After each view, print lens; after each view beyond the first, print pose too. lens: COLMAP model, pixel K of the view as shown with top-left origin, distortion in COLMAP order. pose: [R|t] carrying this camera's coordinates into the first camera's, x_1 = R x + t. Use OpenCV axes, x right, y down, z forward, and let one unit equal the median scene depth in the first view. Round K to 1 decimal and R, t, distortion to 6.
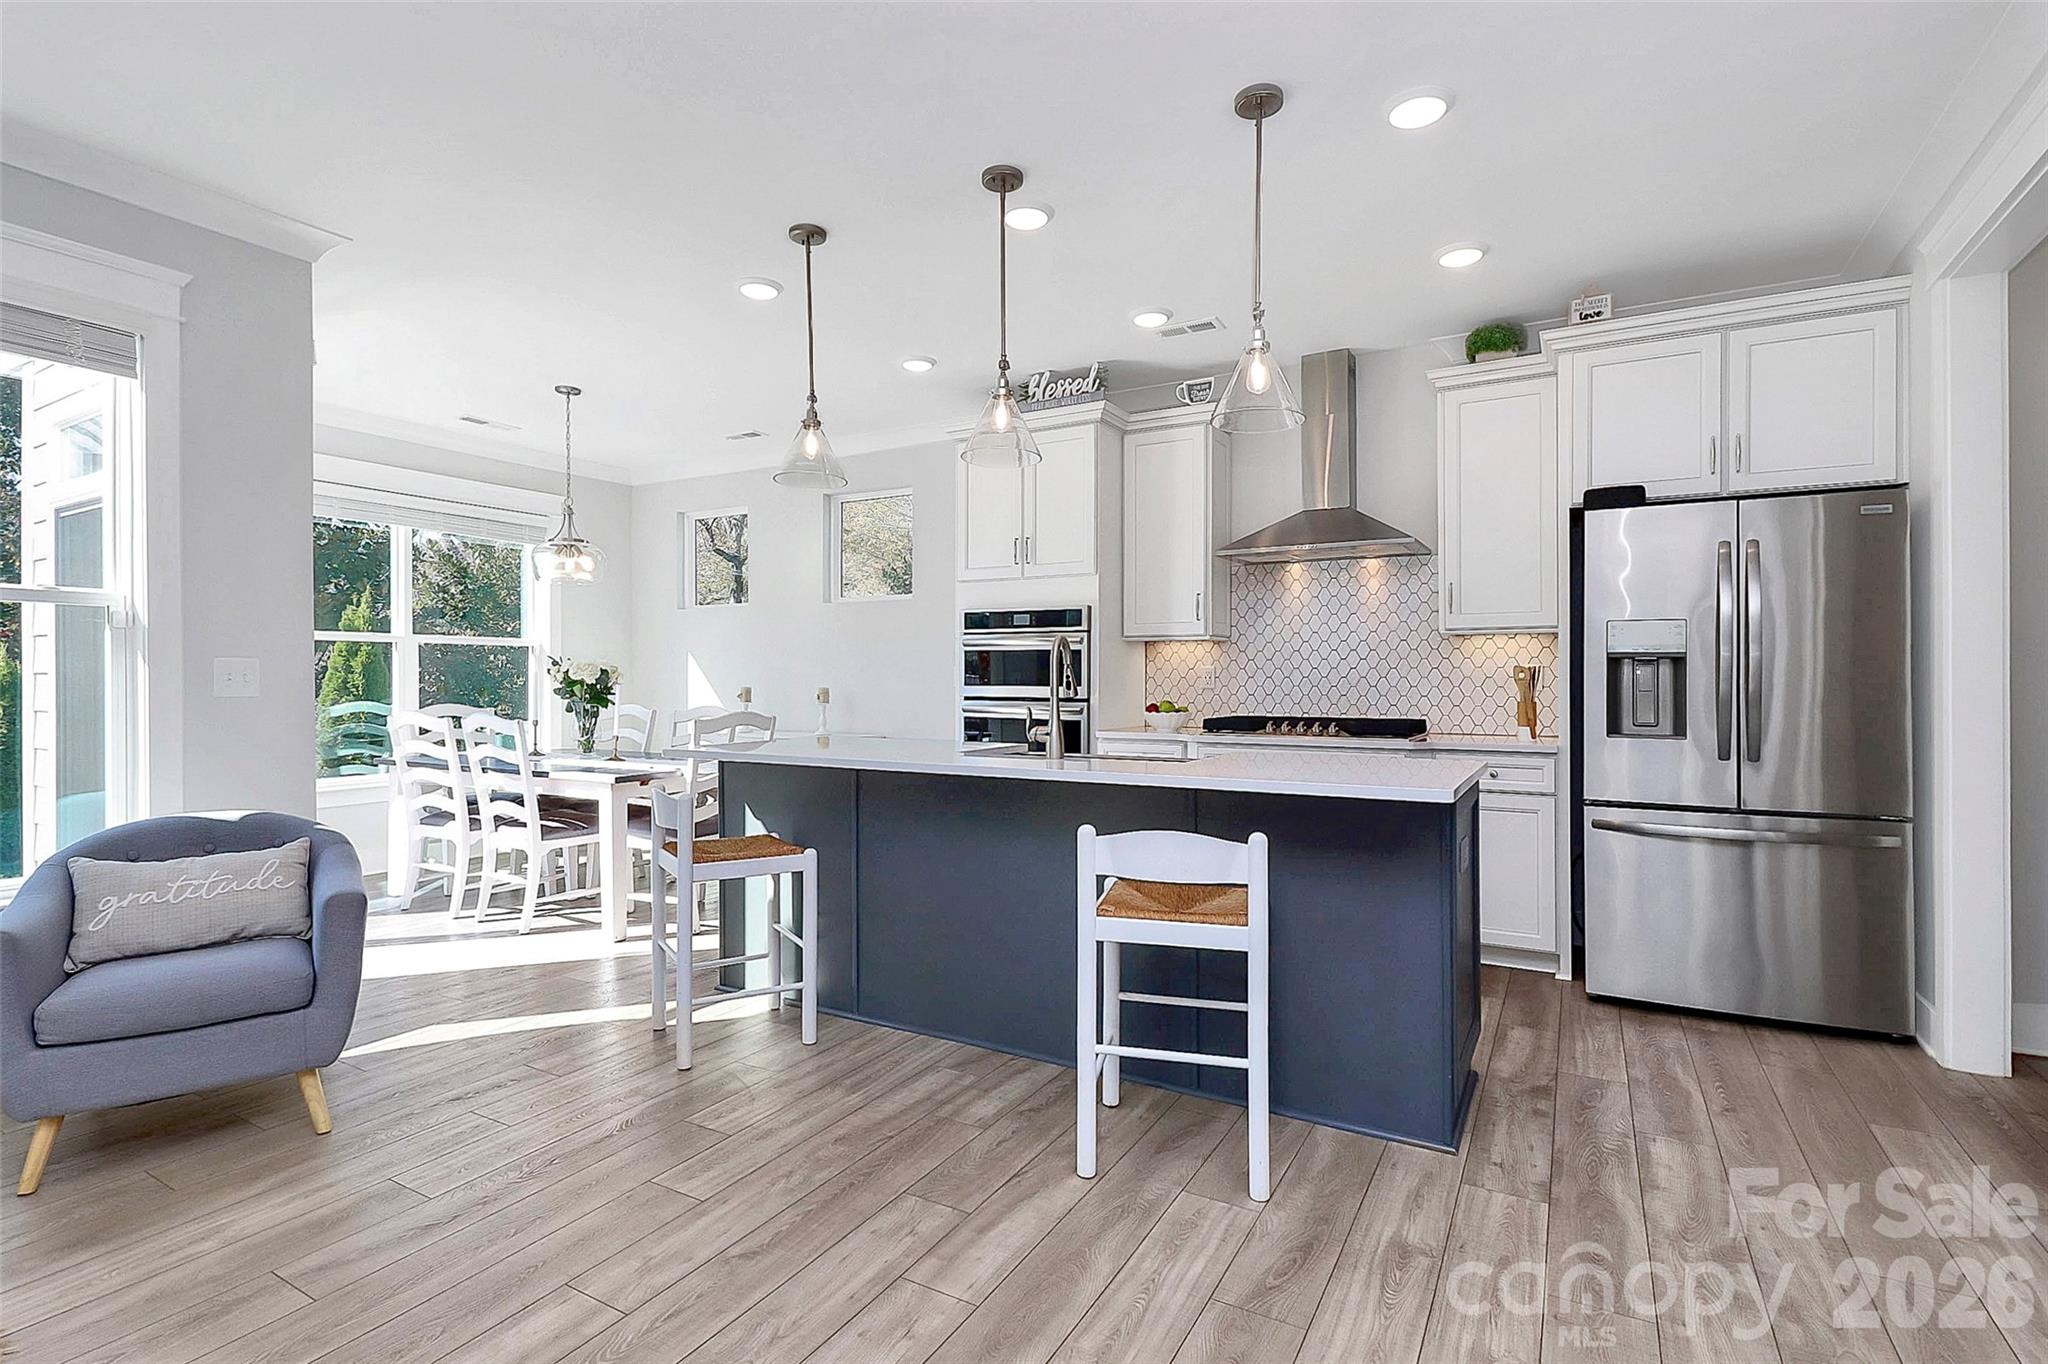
lens RADIAL K [[964.5, 0, 1024.0], [0, 964.5, 682.0], [0, 0, 1]] dist [-0.003448, -0.000501]
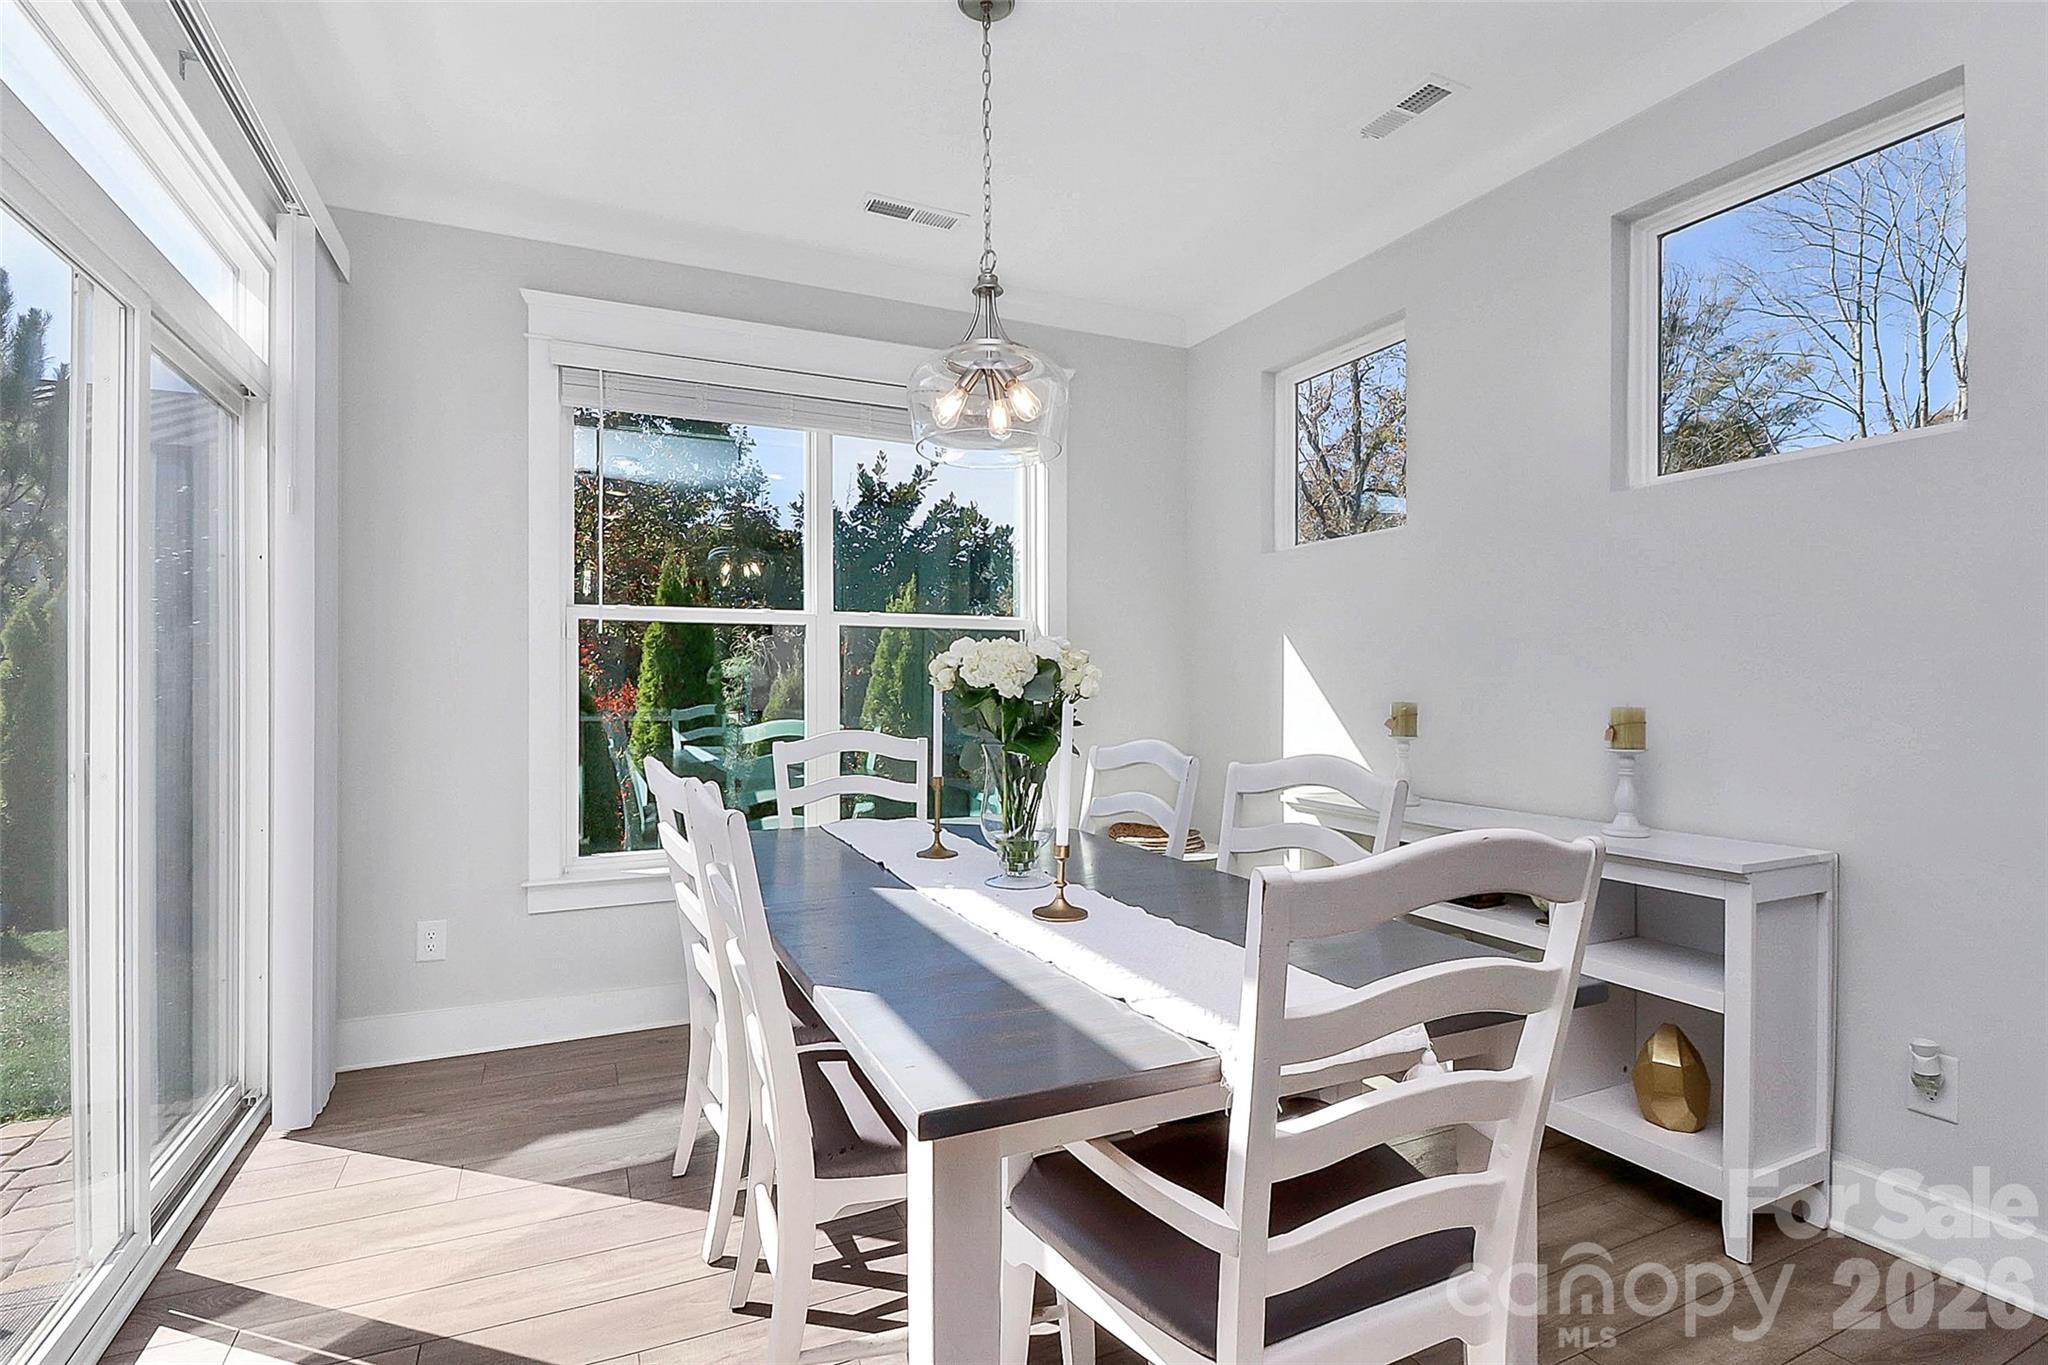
lens RADIAL K [[964.5, 0, 1024.0], [0, 964.5, 682.5], [0, 0, 1]] dist [-0.003448, -0.000501]
pose [[0.818420, -0.002387, -0.574616, -0.185413], [-0.000760, 0.999986, -0.005237, -0.001657], [0.574621, 0.004723, 0.818406, 0.565214]]
